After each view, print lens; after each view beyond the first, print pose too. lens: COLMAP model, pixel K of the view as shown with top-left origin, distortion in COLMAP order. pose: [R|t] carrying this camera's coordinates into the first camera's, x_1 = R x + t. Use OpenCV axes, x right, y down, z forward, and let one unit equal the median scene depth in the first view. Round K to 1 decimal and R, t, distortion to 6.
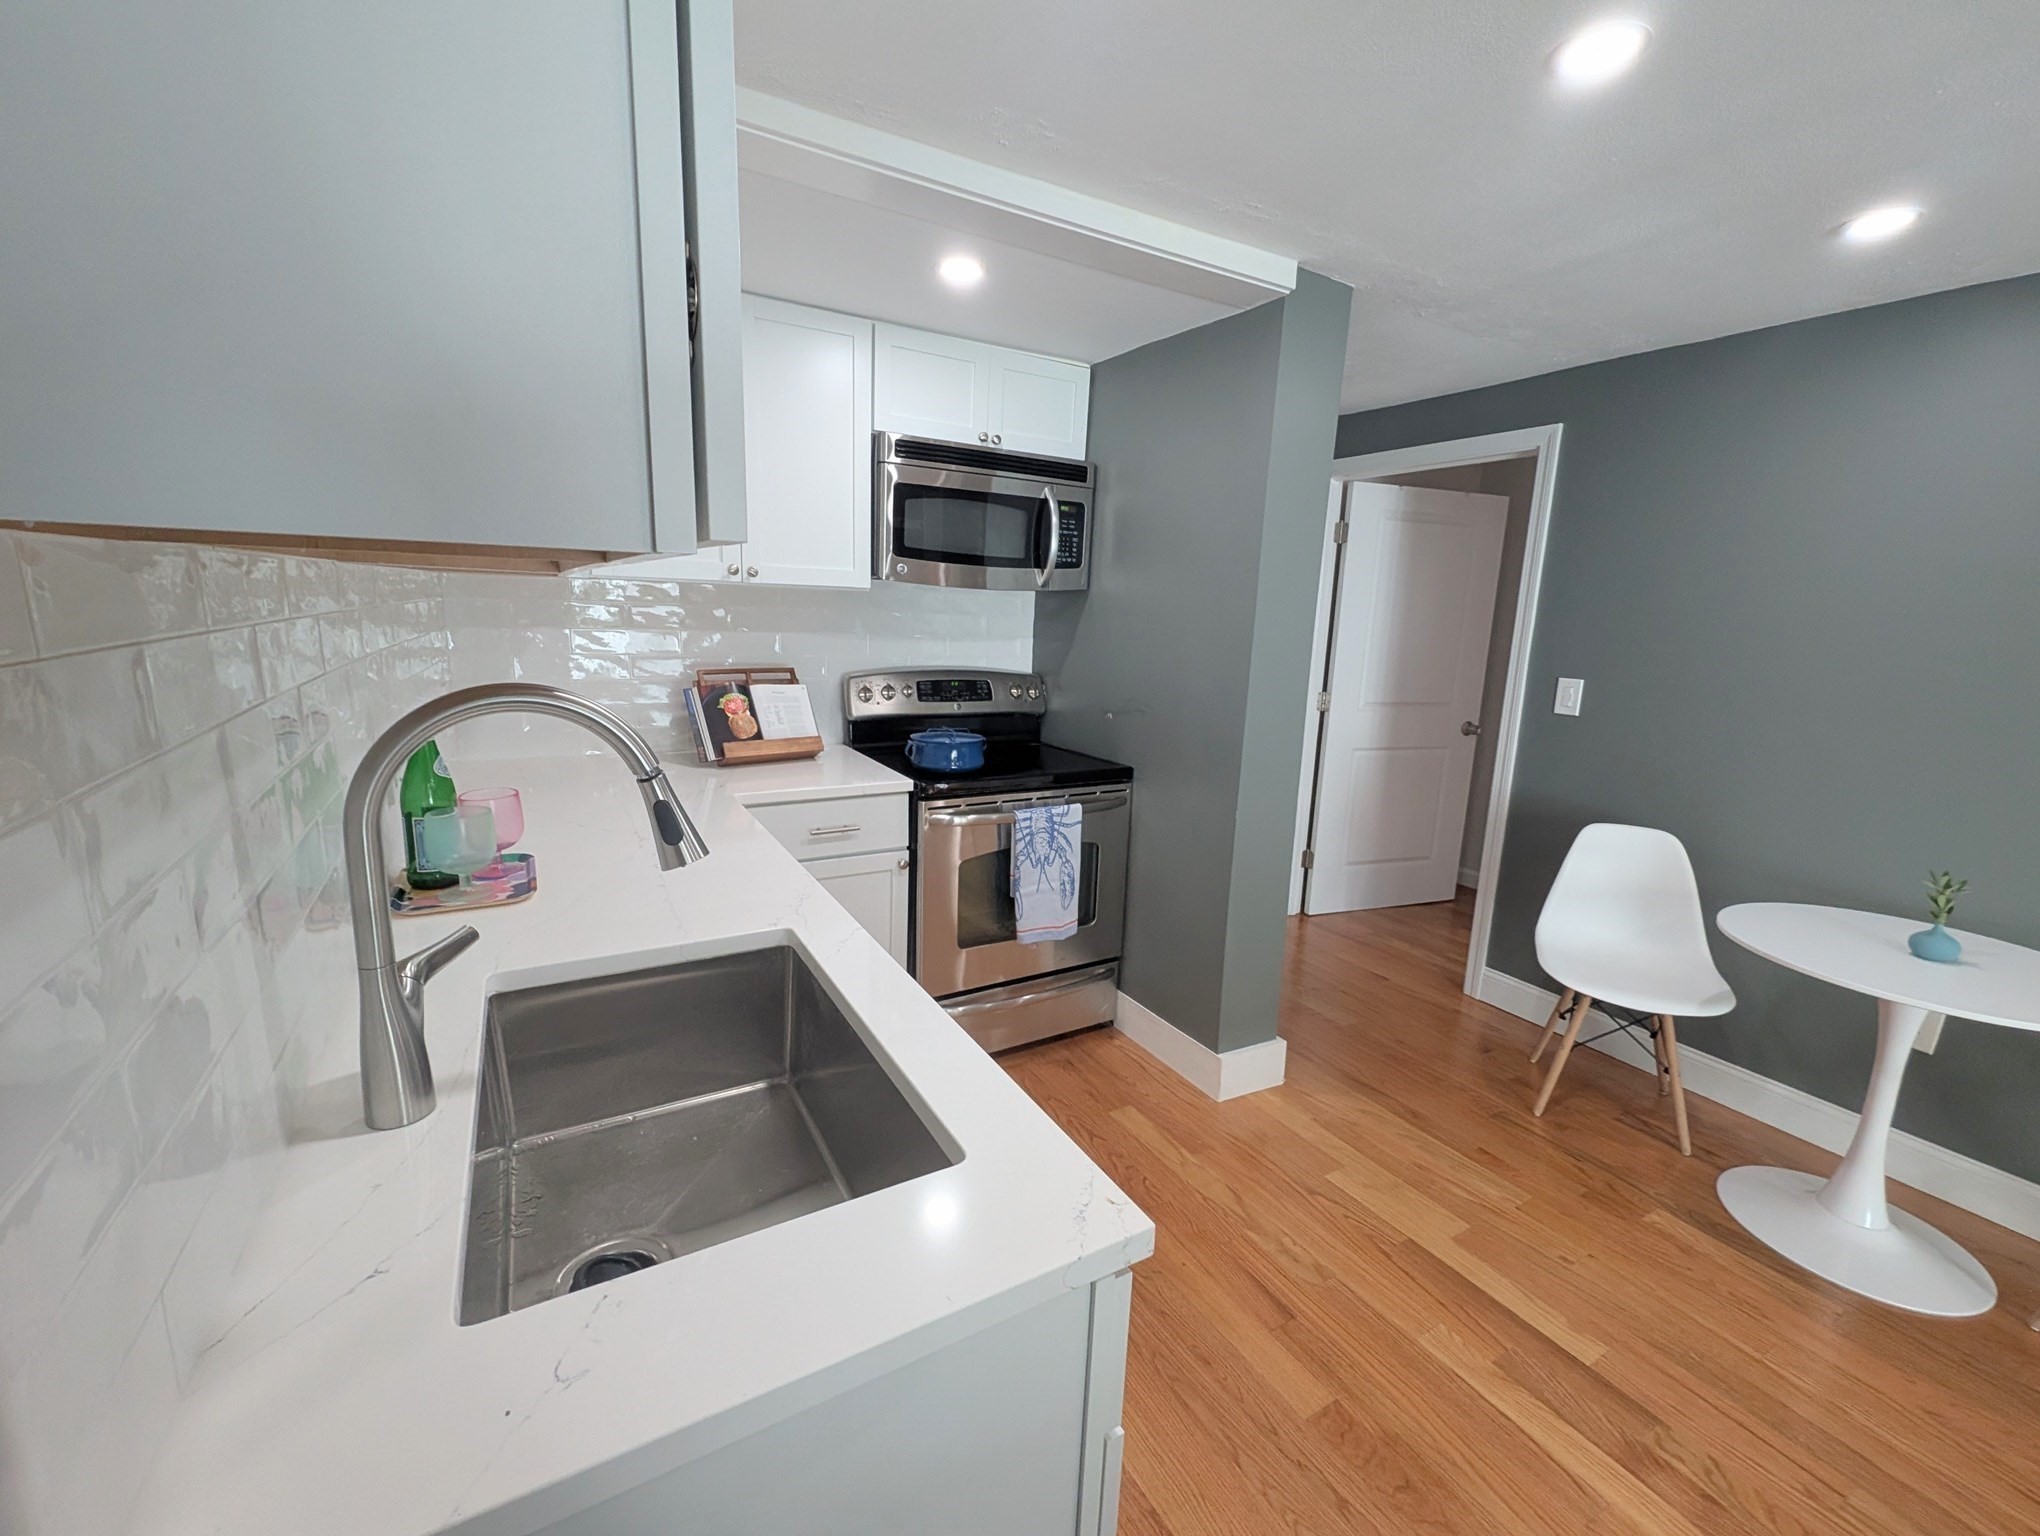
lens RADIAL K [[831.4, 0, 1015.8], [0, 831.4, 783.5], [0, 0, 1]] dist [-0.003170, -0.000047]
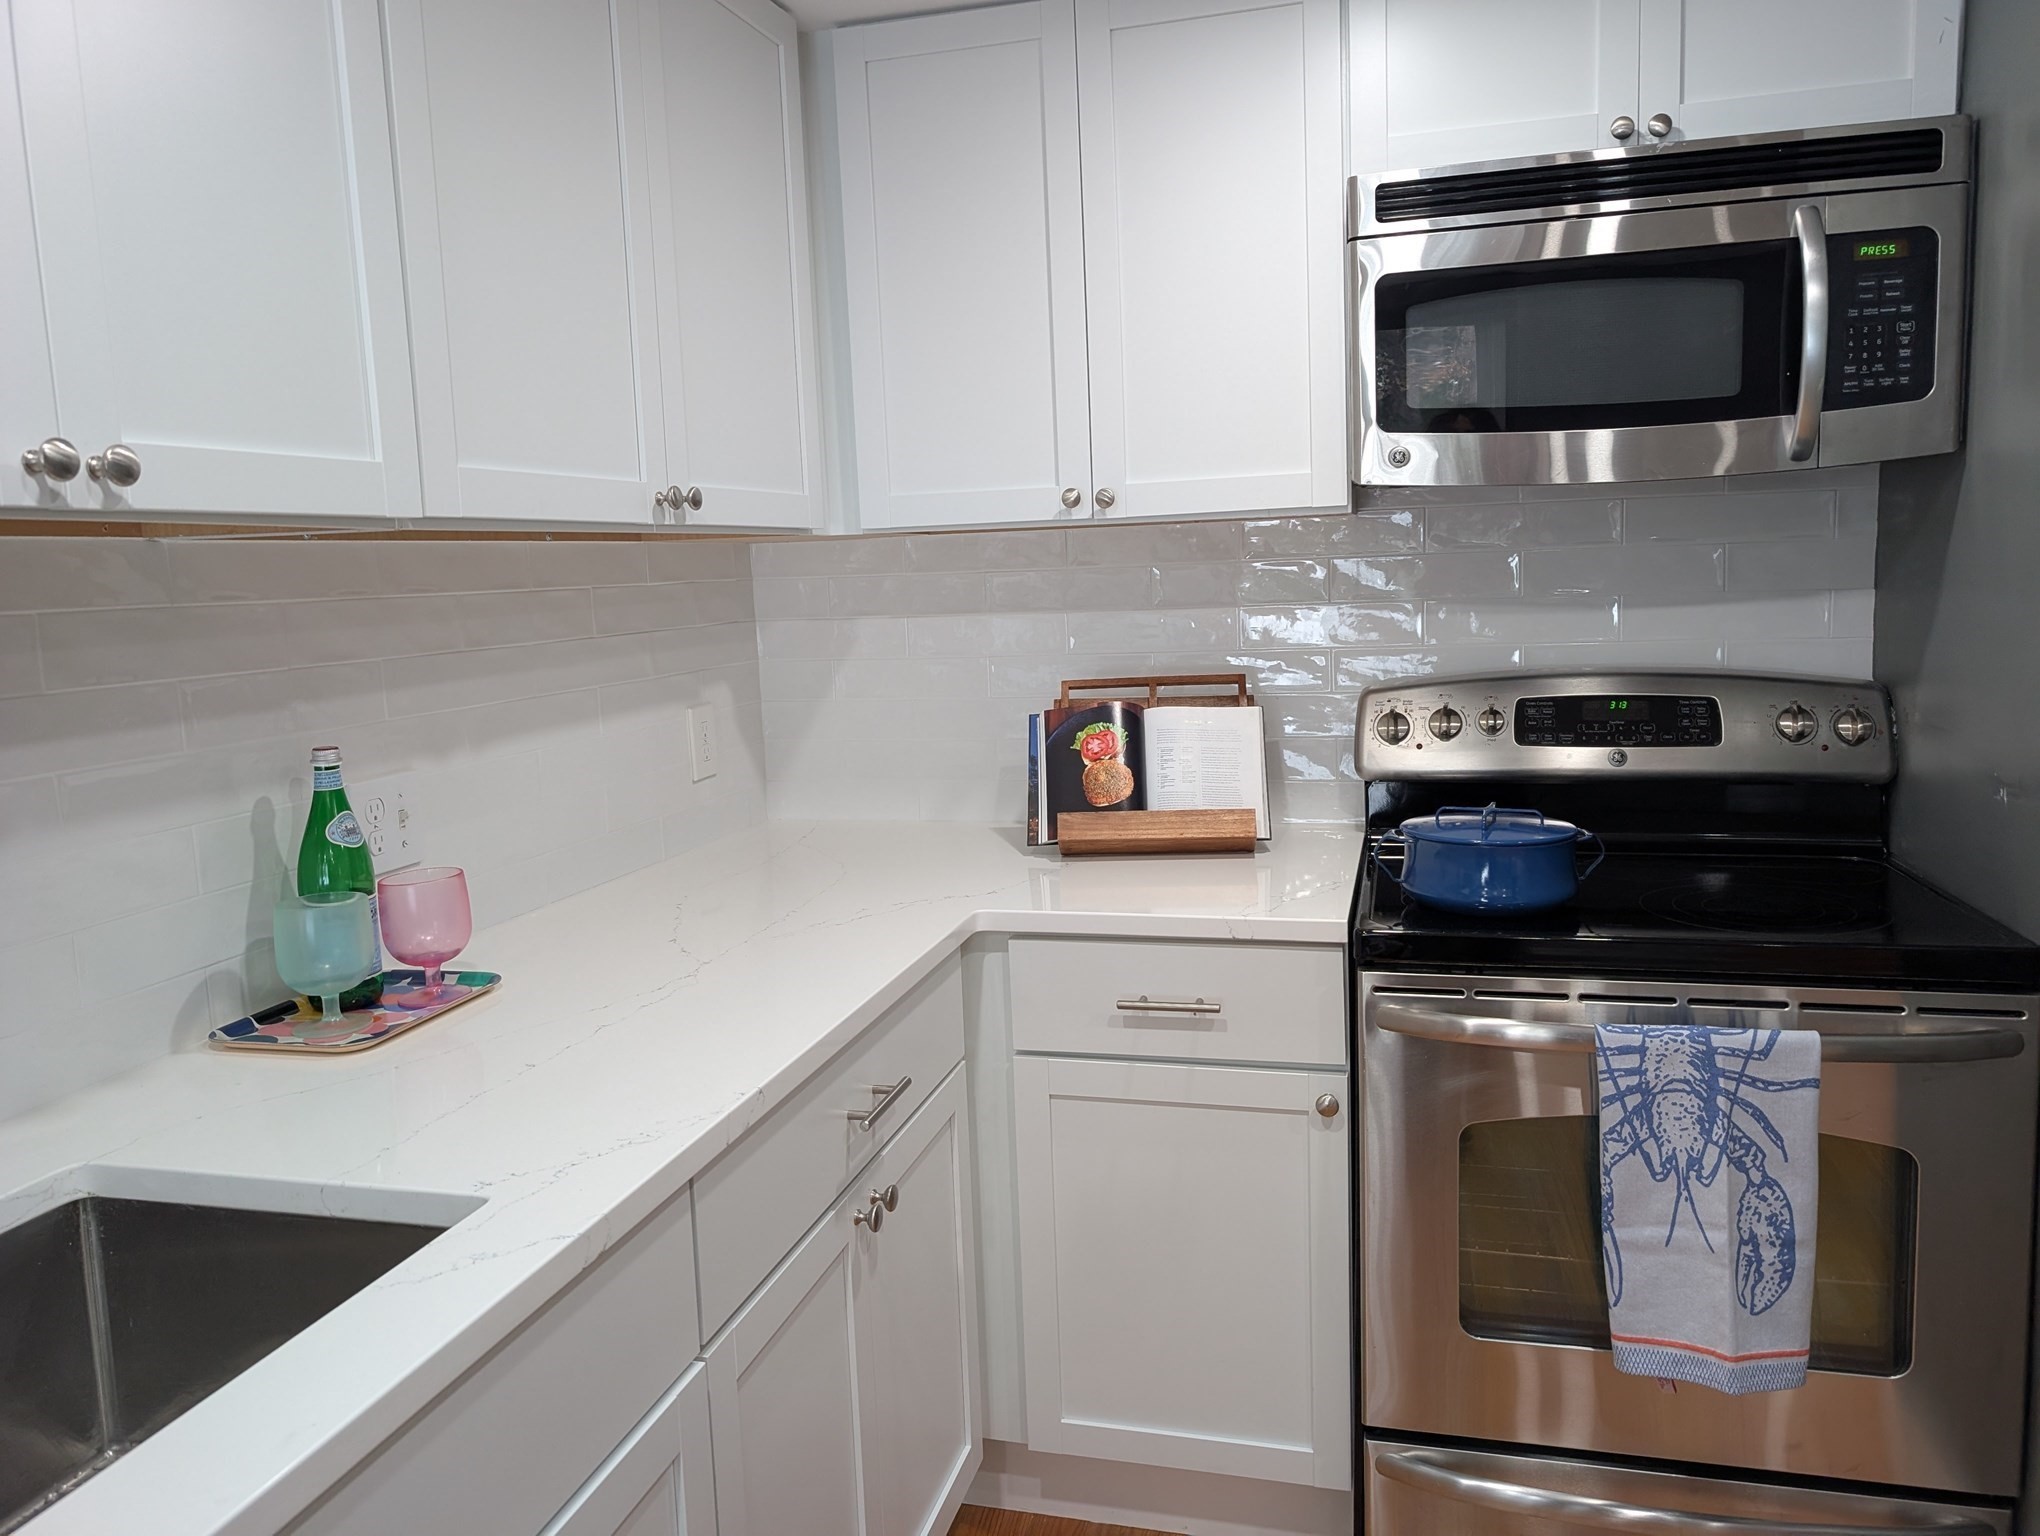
lens RADIAL K [[1469.5, 0, 1019.4], [0, 1469.5, 747.1], [0, 0, 1]] dist [0.012646, 0.004977]
pose [[0.704828, 0.023540, -0.708987, 0.292601], [-0.082618, 0.995372, -0.049084, -0.040575], [0.704551, 0.093171, 0.703511, 0.285825]]
